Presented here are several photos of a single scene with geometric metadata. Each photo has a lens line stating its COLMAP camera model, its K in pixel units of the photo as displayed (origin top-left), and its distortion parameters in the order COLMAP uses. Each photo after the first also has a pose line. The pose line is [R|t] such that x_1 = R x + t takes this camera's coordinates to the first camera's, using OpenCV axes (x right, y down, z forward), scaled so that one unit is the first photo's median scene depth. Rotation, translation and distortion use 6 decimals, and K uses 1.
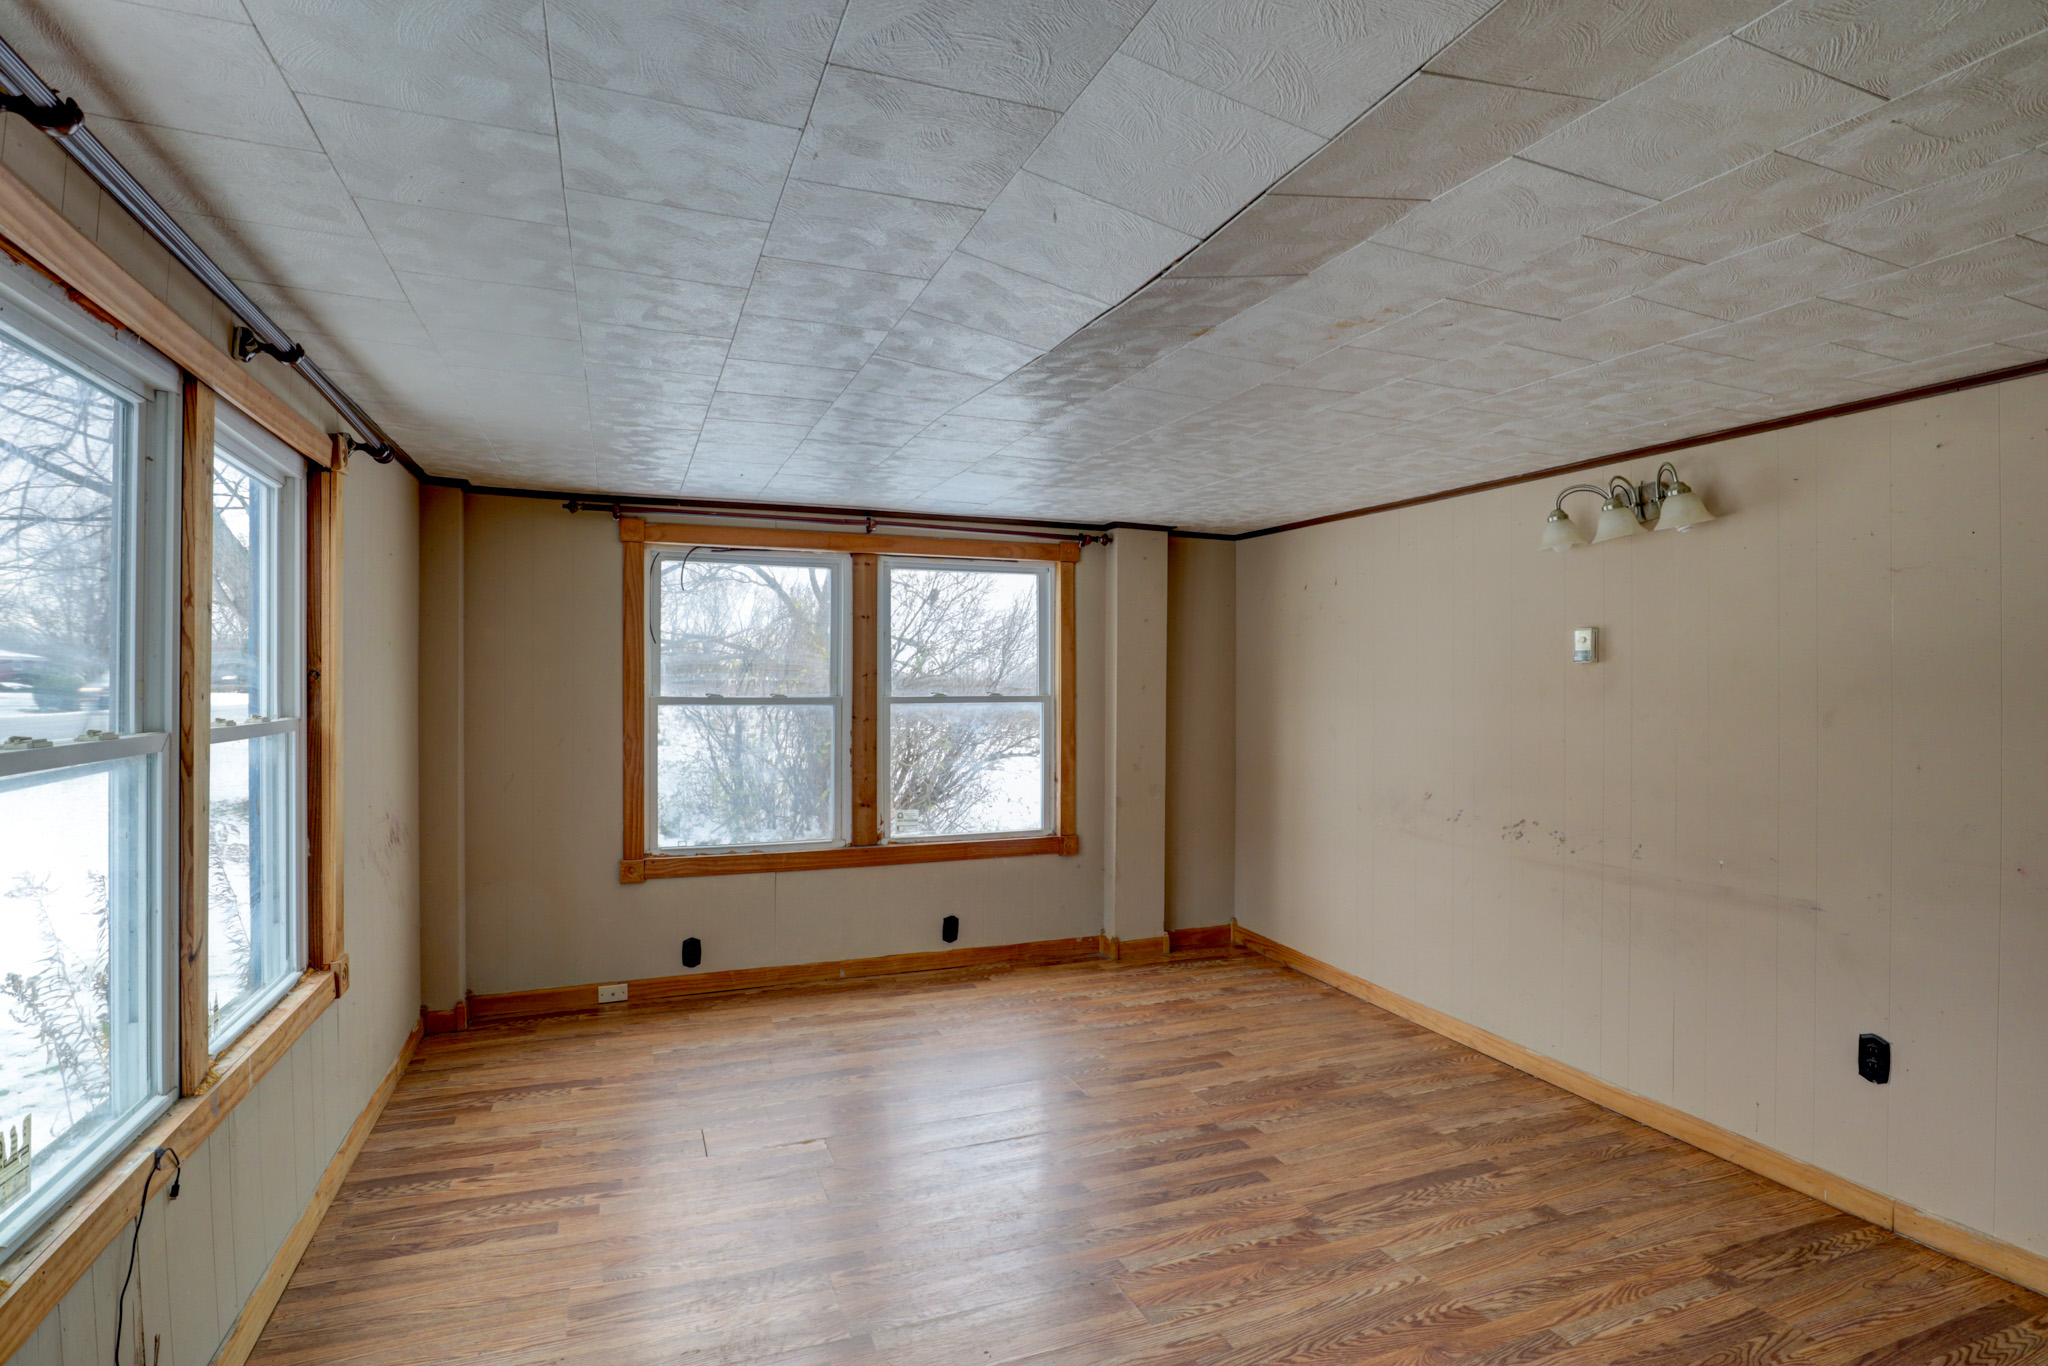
lens RADIAL K [[1029.4, 0, 1040.0], [0, 1029.4, 686.3], [0, 0, 1]] dist [-0.047667, 0.014150]
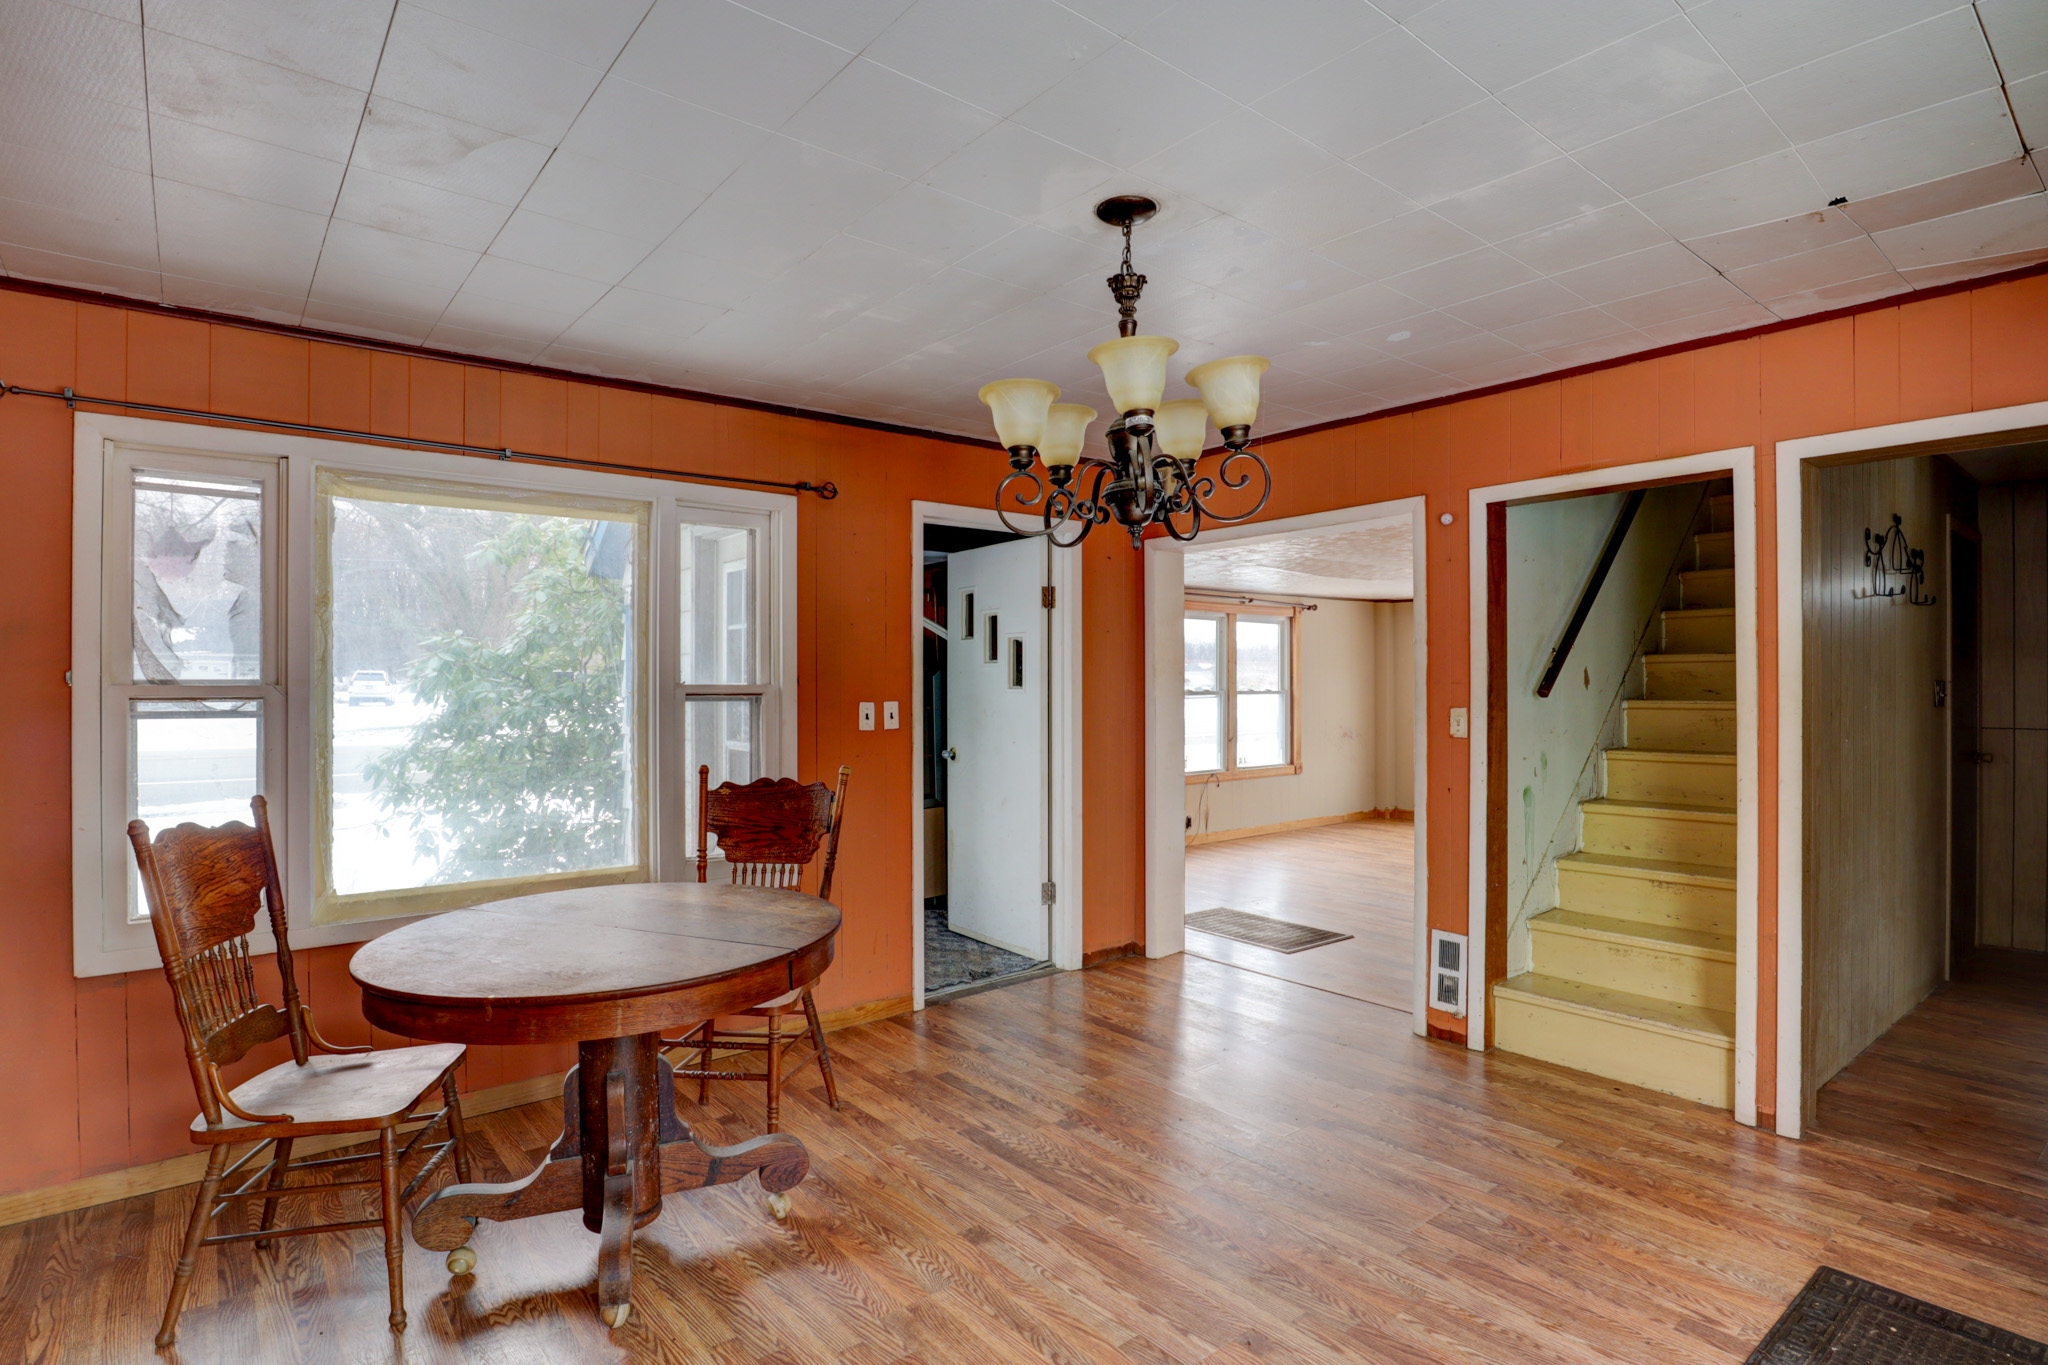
lens RADIAL K [[1029.4, 0, 1040.0], [0, 1029.4, 685.8], [0, 0, 1]] dist [-0.047667, 0.014150]
pose [[0.296766, -0.003369, -0.954944, 1.437716], [0.000925, 0.999994, -0.003241, 0.015988], [0.954950, 0.000079, 0.296768, -0.516639]]
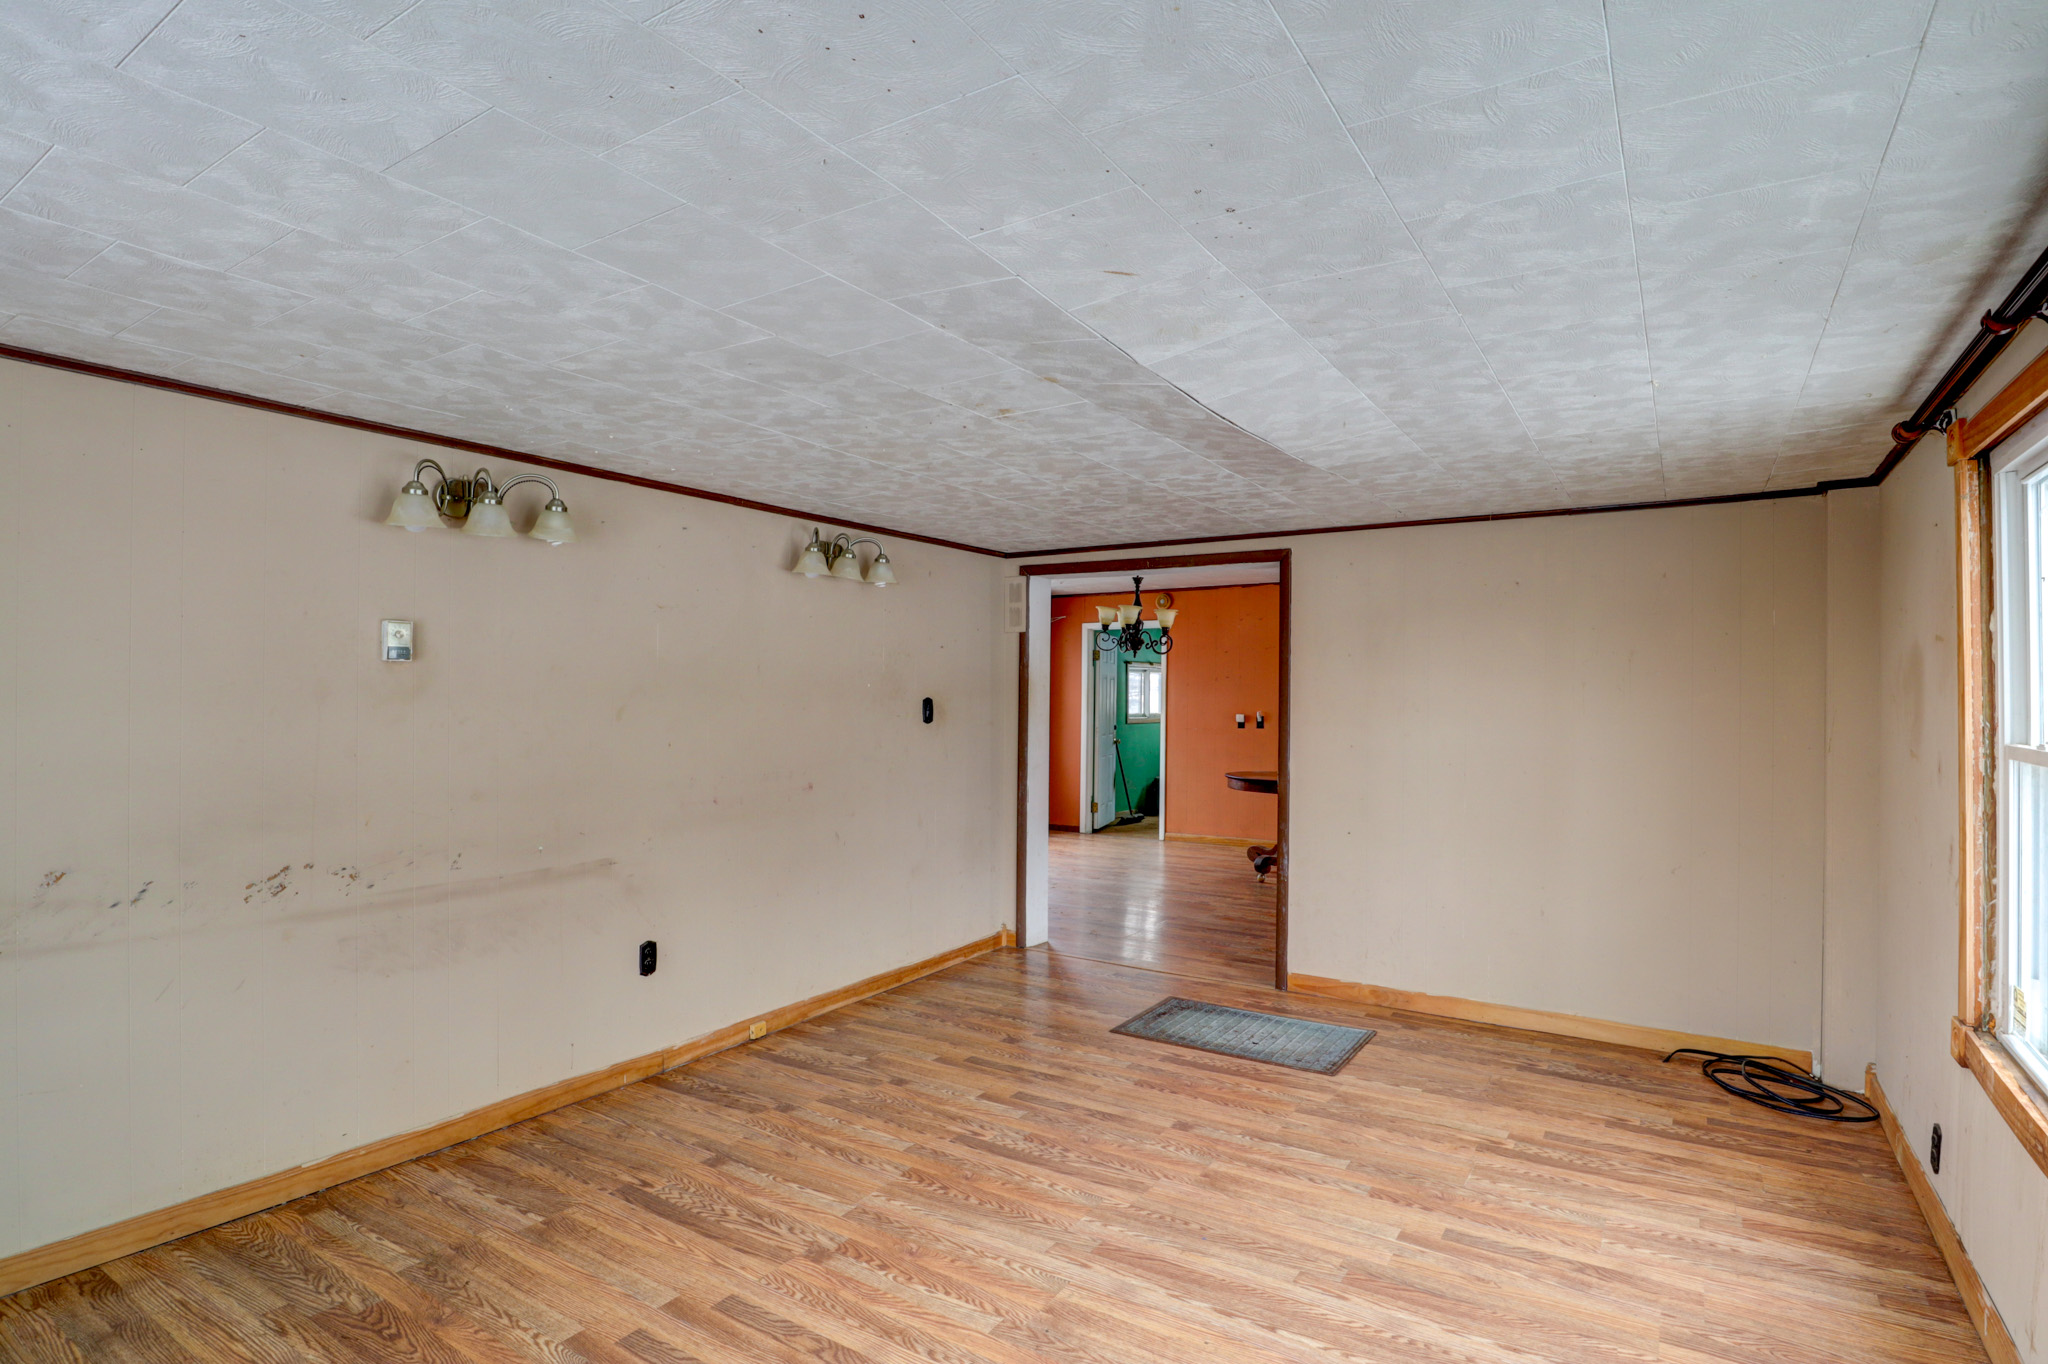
lens RADIAL K [[1029.4, 0, 1040.0], [0, 1029.4, 685.3], [0, 0, 1]] dist [-0.047667, 0.014150]
pose [[-0.575532, -0.003724, 0.817771, -0.376804], [-0.007184, 0.999974, -0.000502, -0.004814], [-0.817748, -0.006164, -0.575544, 0.821382]]
